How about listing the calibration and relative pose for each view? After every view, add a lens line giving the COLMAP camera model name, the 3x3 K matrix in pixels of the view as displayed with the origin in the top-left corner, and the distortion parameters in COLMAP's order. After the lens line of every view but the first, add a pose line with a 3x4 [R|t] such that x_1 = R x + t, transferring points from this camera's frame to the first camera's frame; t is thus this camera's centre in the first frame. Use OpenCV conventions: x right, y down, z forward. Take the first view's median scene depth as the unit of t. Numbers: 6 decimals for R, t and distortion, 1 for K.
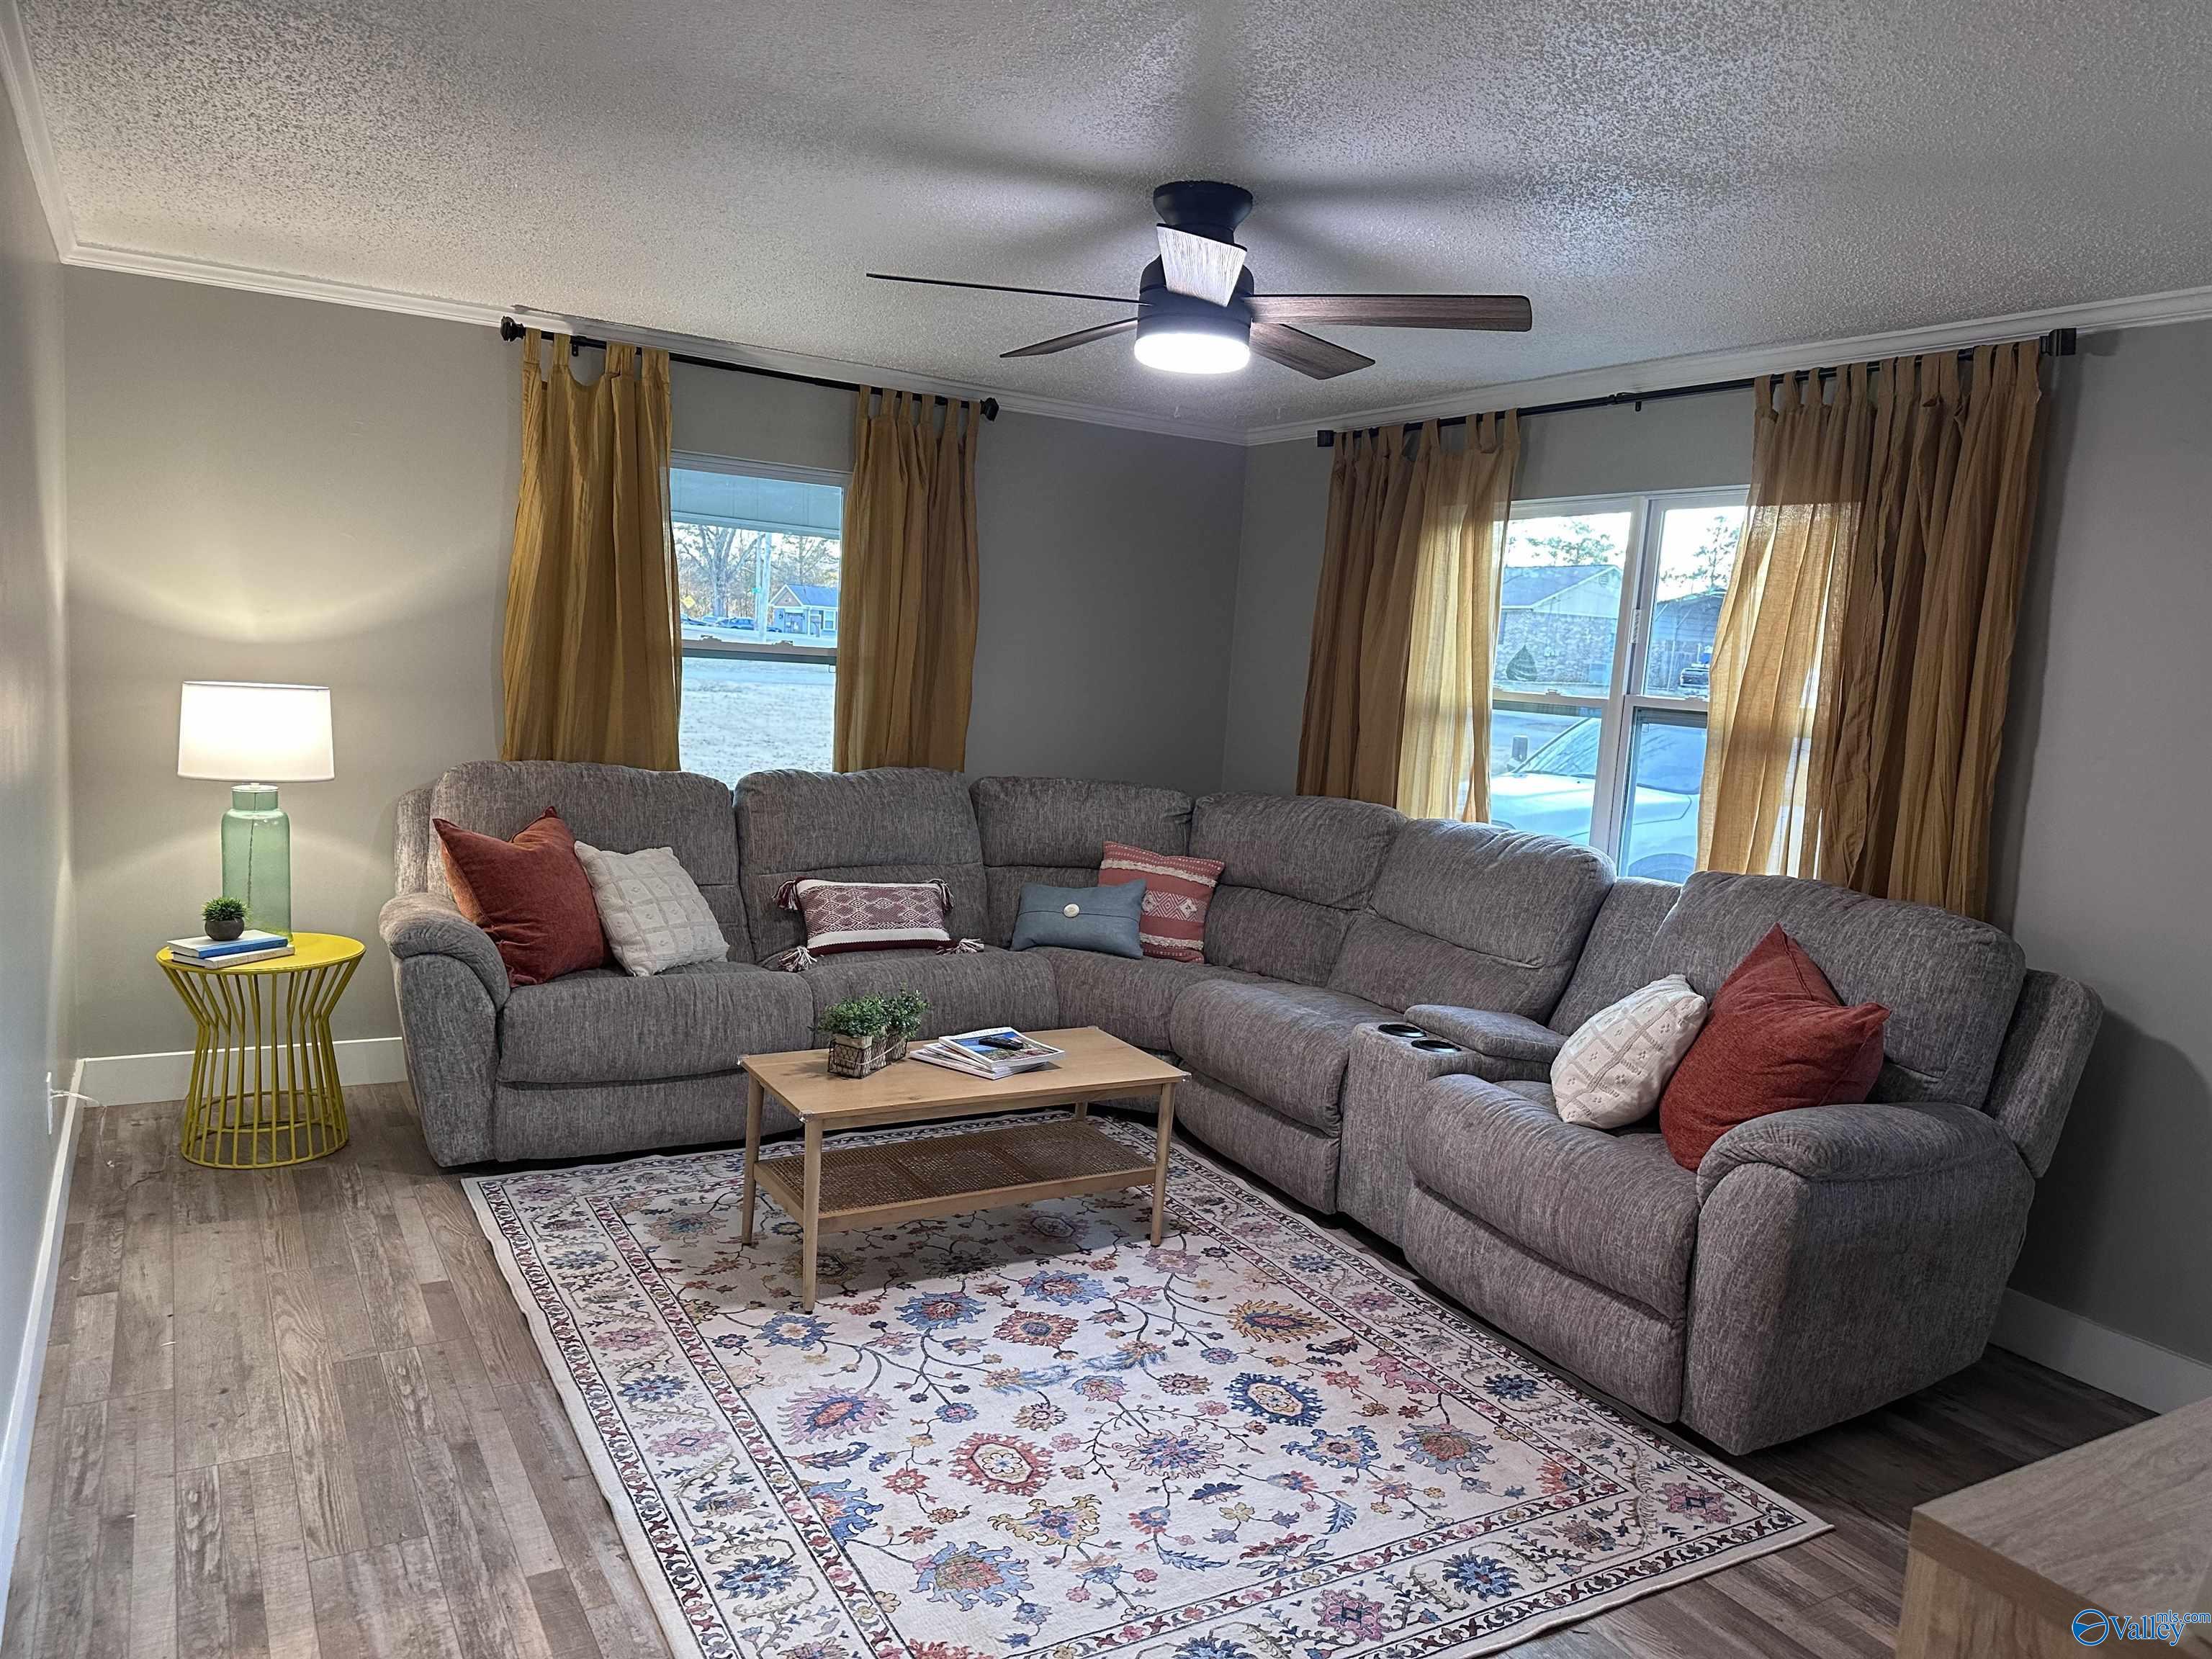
lens RADIAL K [[1565.3, 0, 1105.1], [0, 1565.3, 844.8], [0, 0, 1]] dist [0.244790, -0.384736]
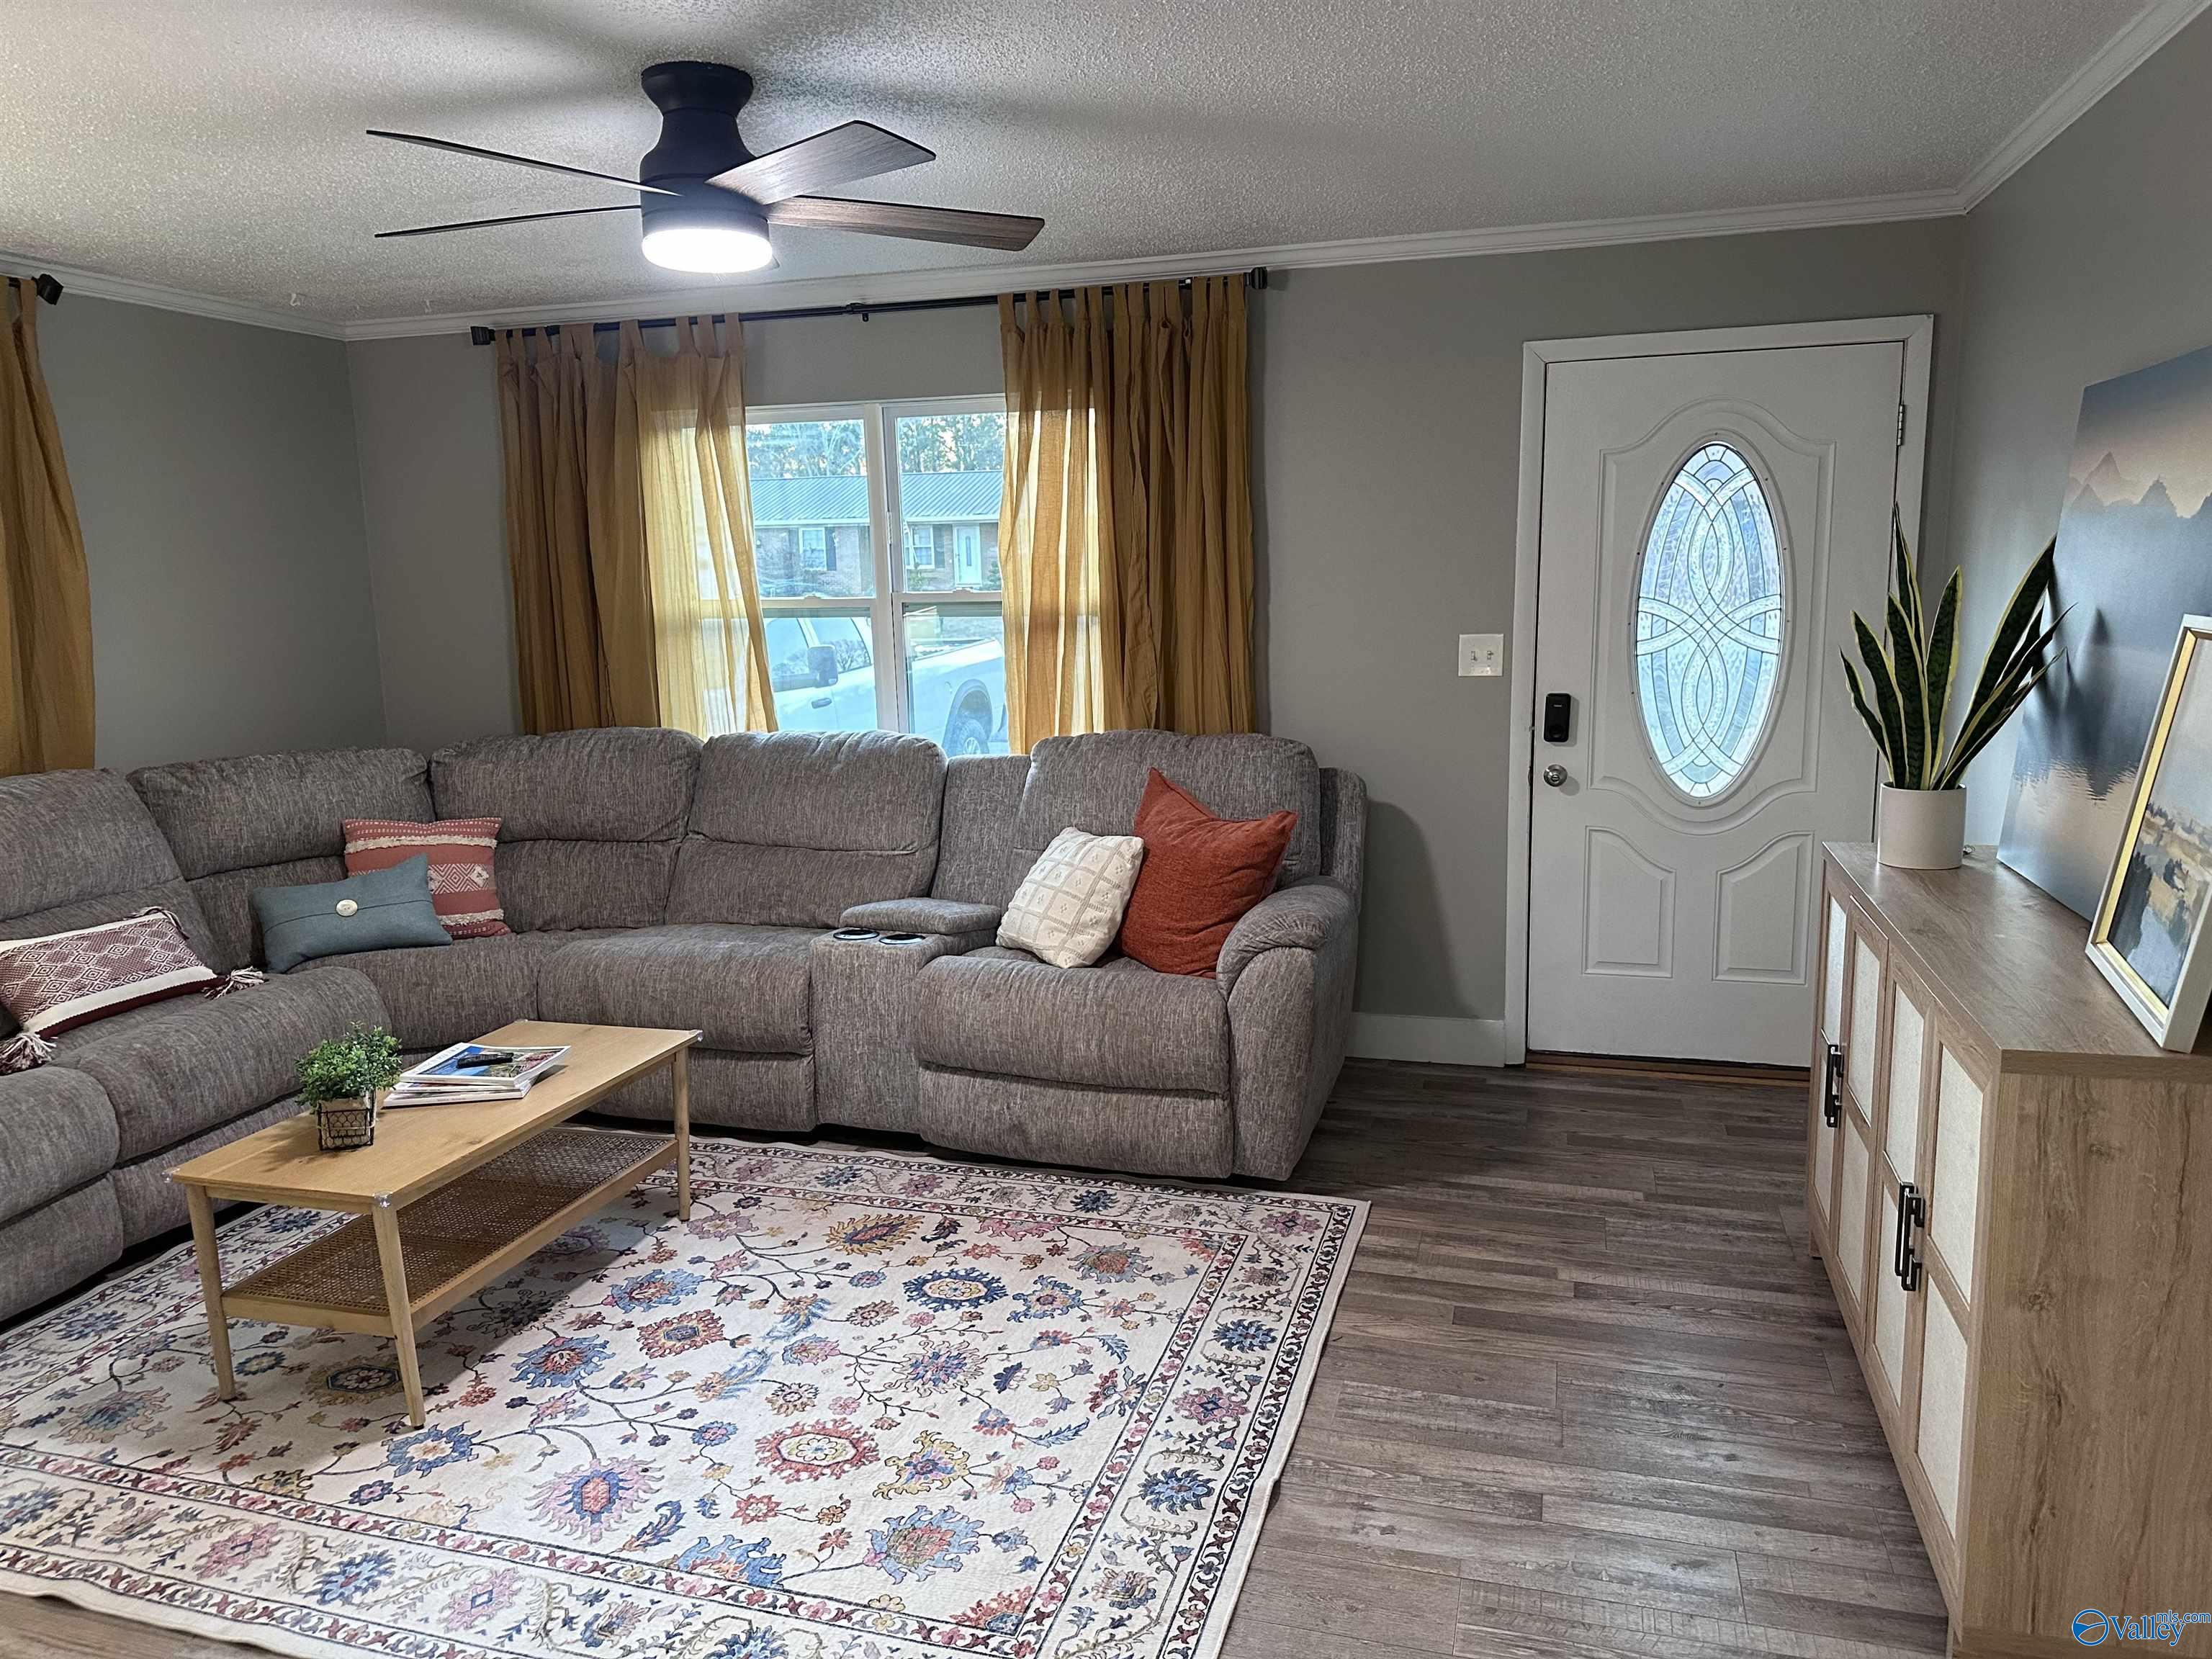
lens RADIAL K [[1553.2, 0, 1112.8], [0, 1553.2, 850.9], [0, 0, 1]] dist [0.172802, -0.177856]
pose [[0.742854, -0.202140, 0.638207, -0.369840], [0.161075, 0.979287, 0.122685, -0.037949], [-0.649787, 0.011662, 0.760027, 0.137276]]
